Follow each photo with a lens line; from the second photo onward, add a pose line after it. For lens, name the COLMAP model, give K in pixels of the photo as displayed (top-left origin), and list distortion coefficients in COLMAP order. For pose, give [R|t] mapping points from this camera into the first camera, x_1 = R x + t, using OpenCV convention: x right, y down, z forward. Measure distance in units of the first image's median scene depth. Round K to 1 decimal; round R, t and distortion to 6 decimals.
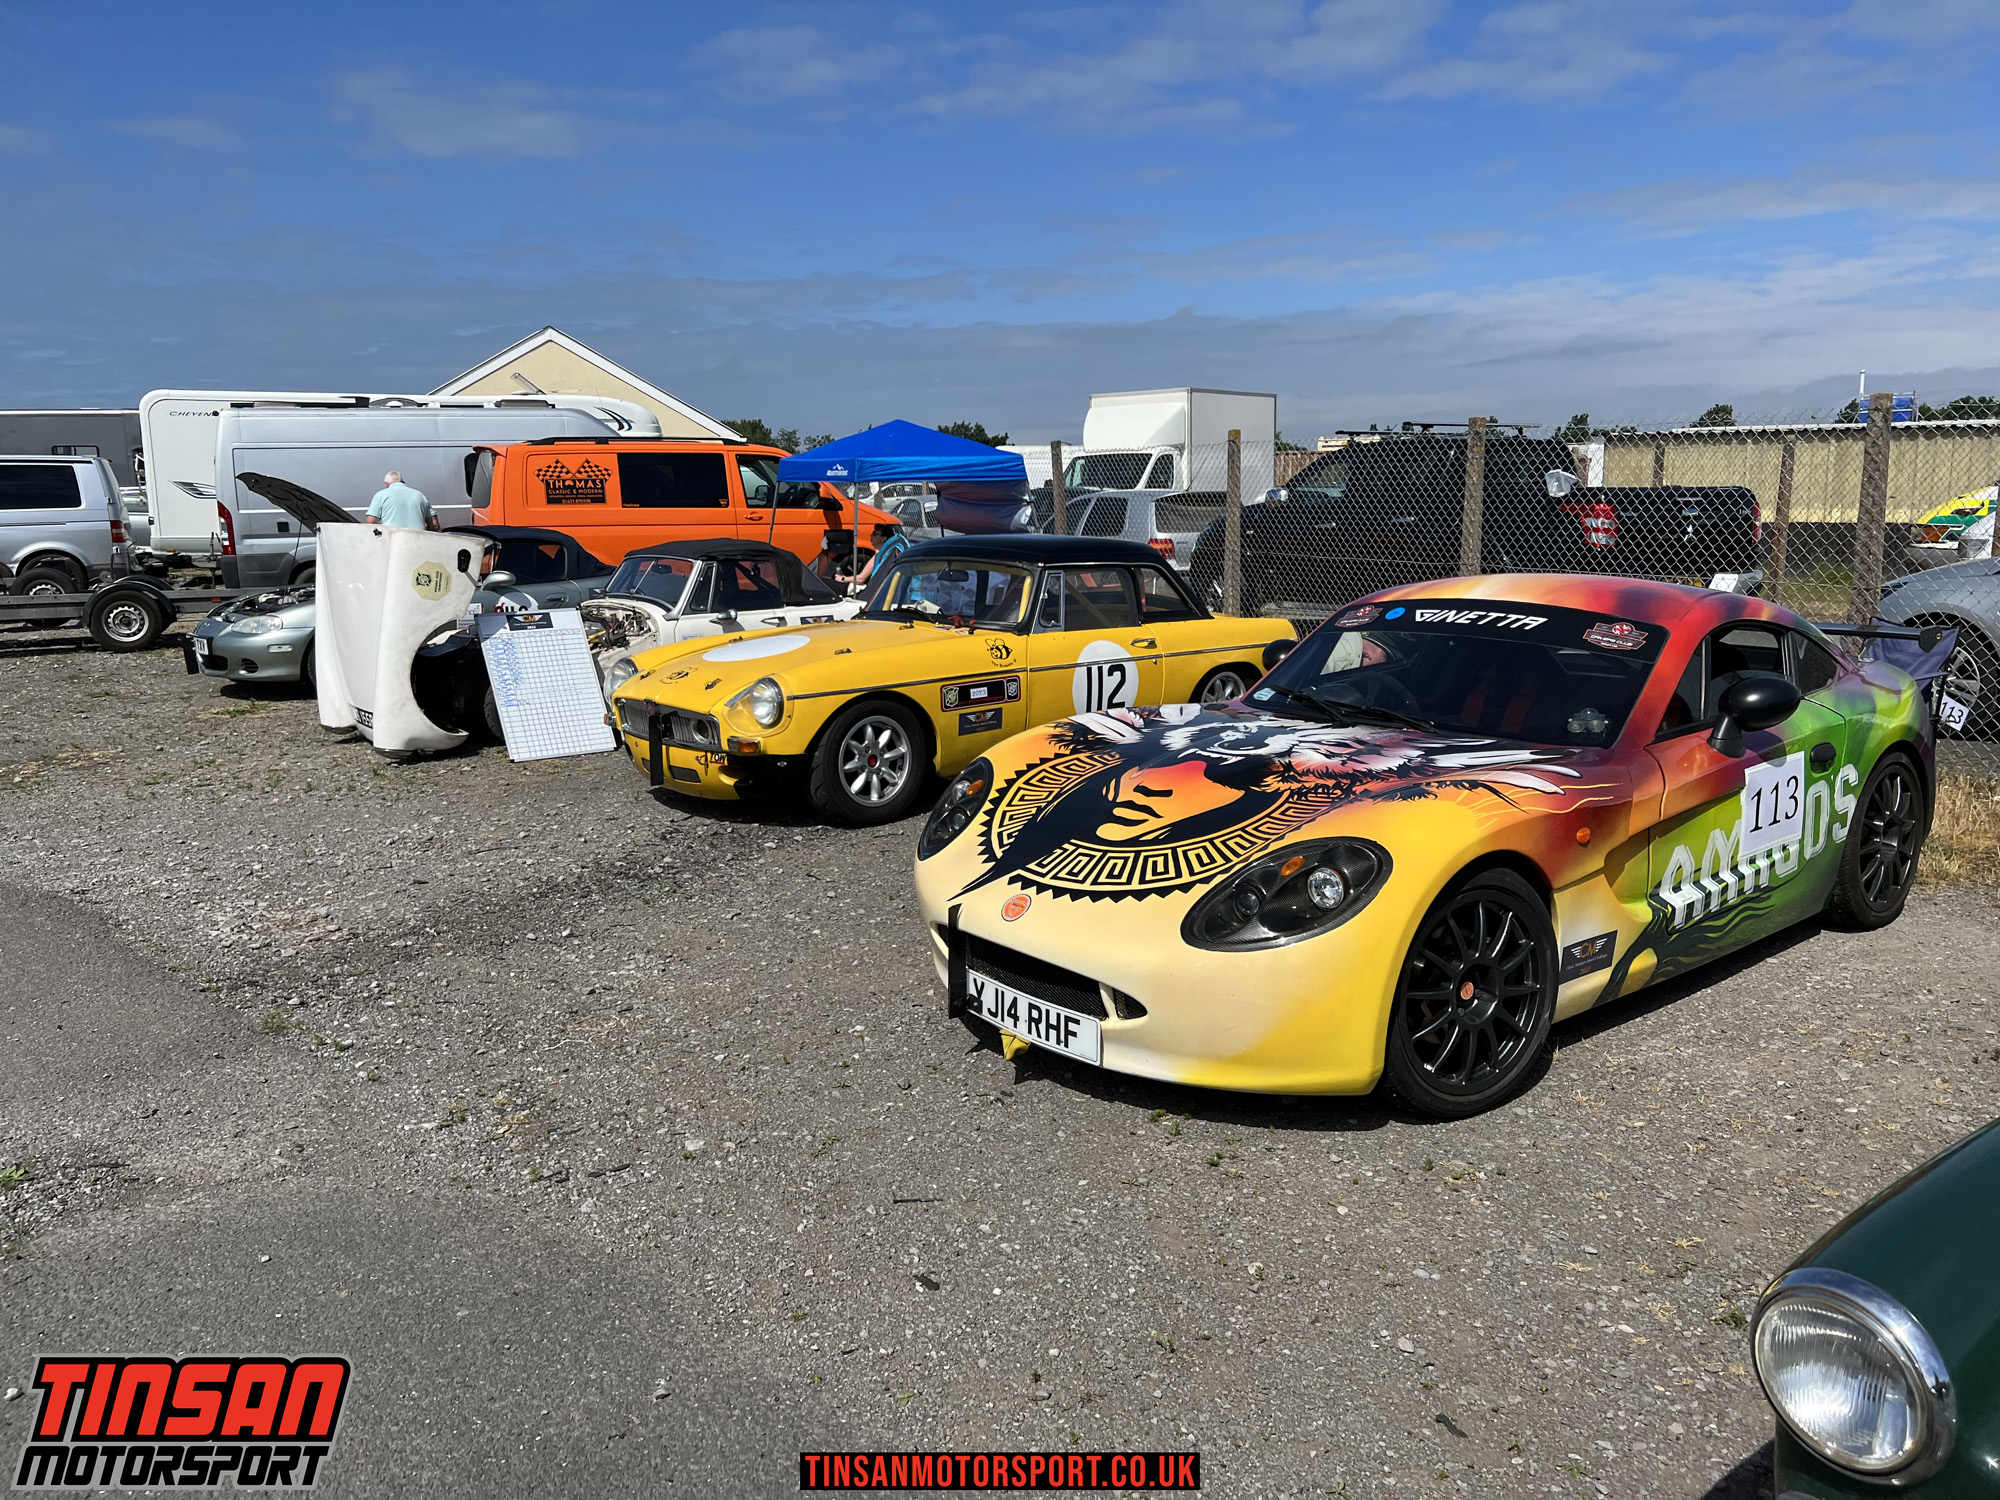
lens RADIAL K [[1509.3, 0, 1007.4], [0, 1509.3, 736.2], [0, 0, 1]] dist [0.050320, -0.058622]
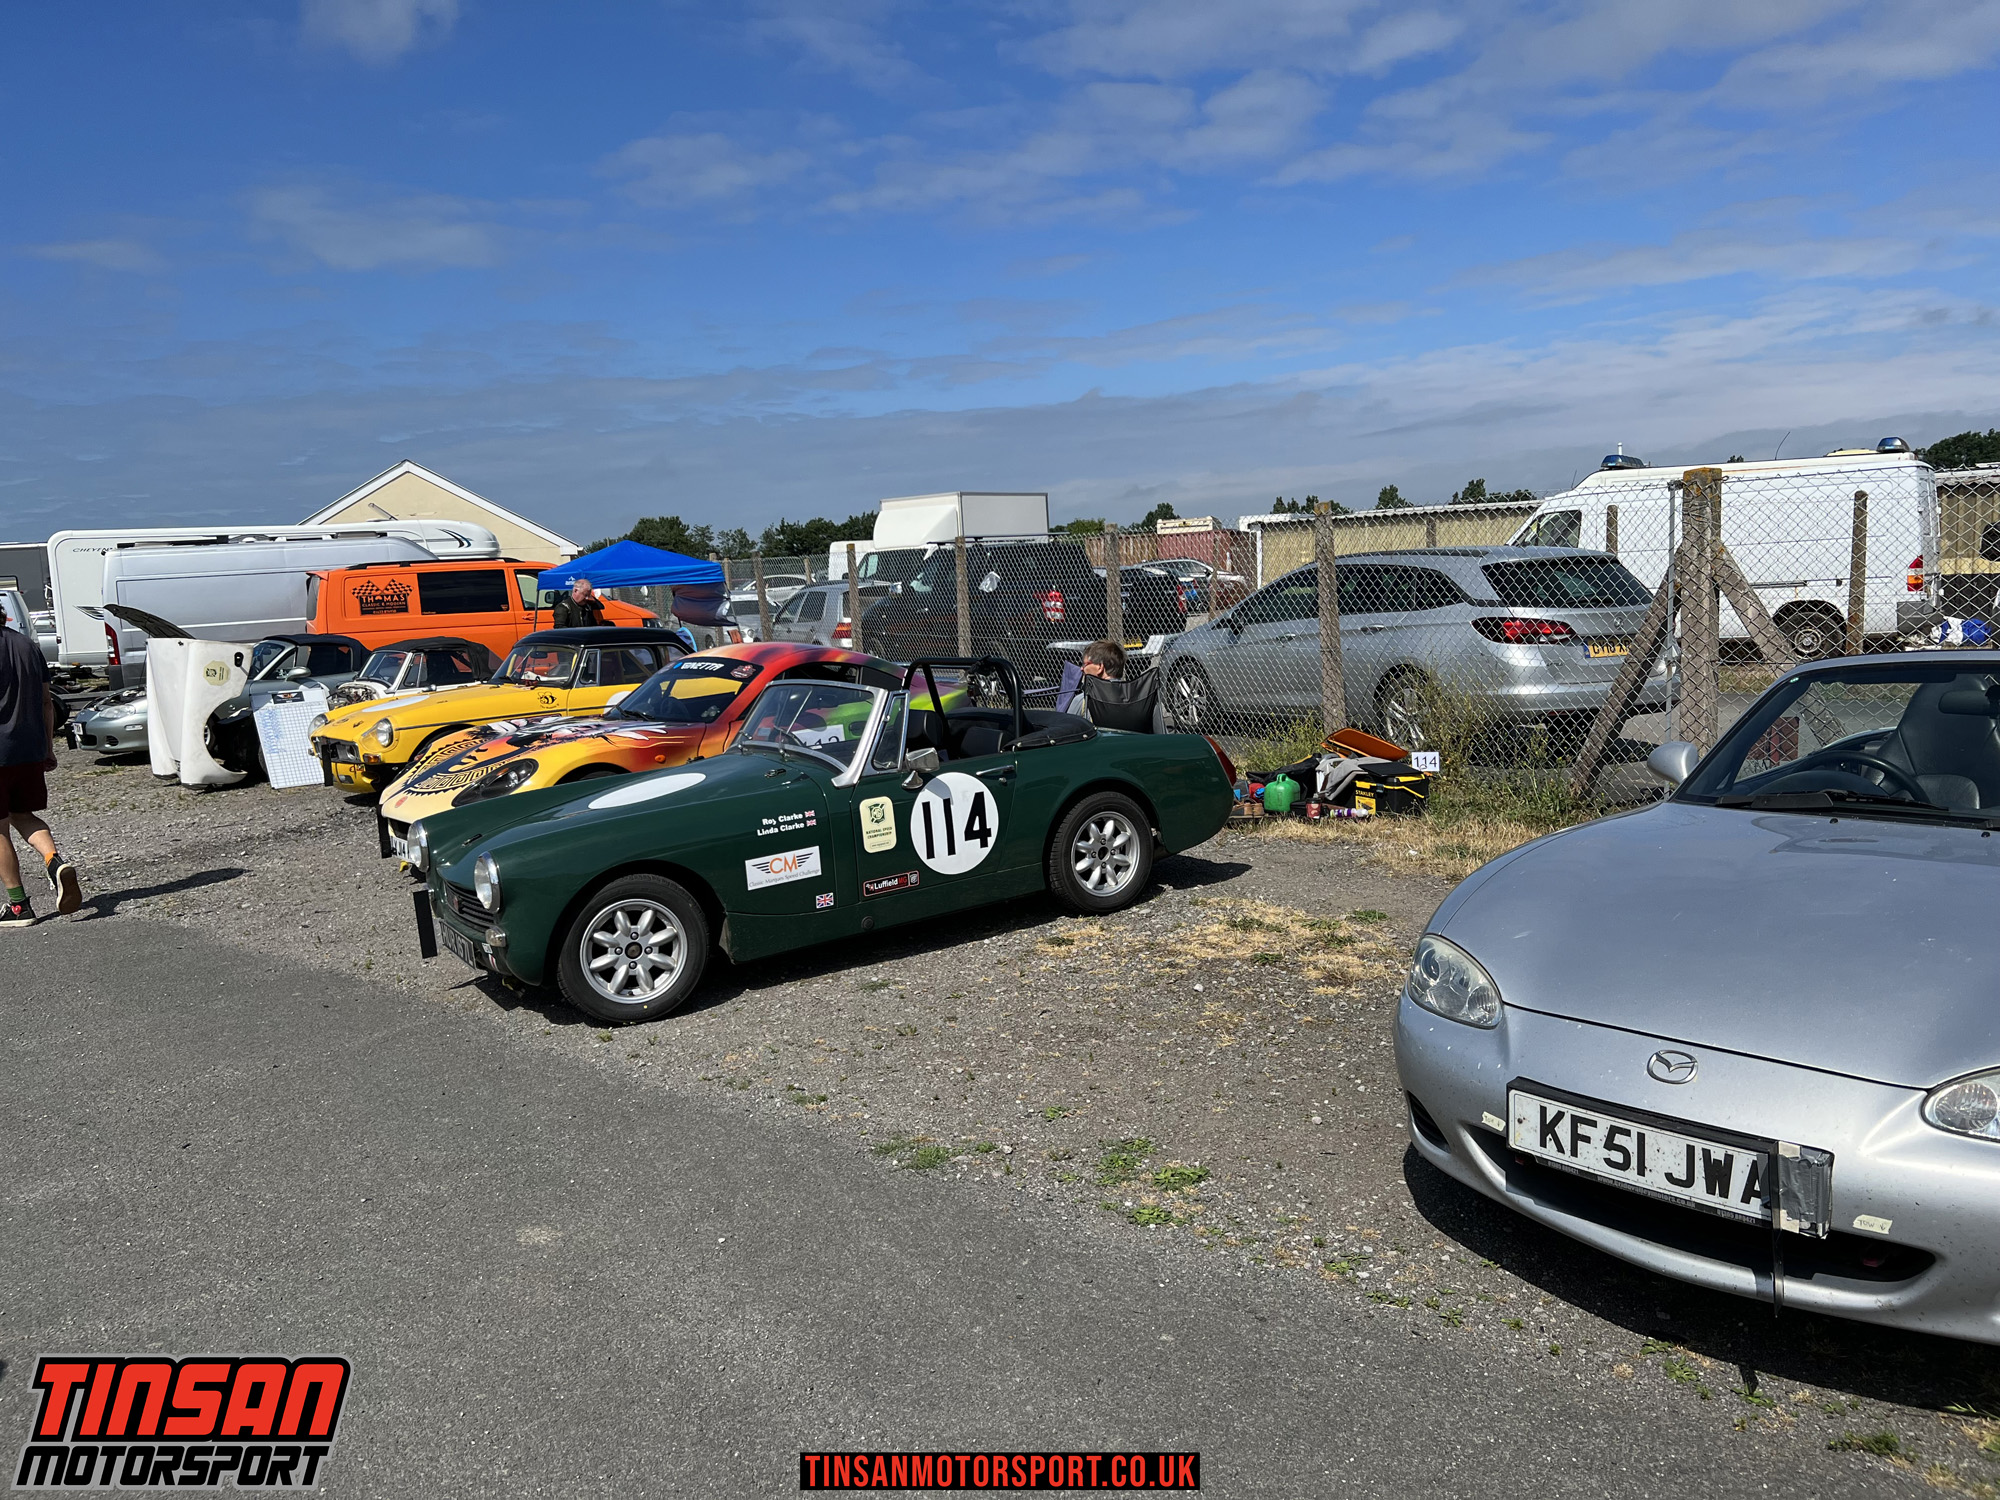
lens RADIAL K [[1509.3, 0, 987.3], [0, 1509.3, 769.7], [0, 0, 1]] dist [0.050320, -0.058622]
pose [[0.998846, -0.042498, 0.022380, 0.104881], [0.043178, 0.998592, -0.030812, 0.022138], [-0.021039, 0.031743, 0.999275, -0.160929]]
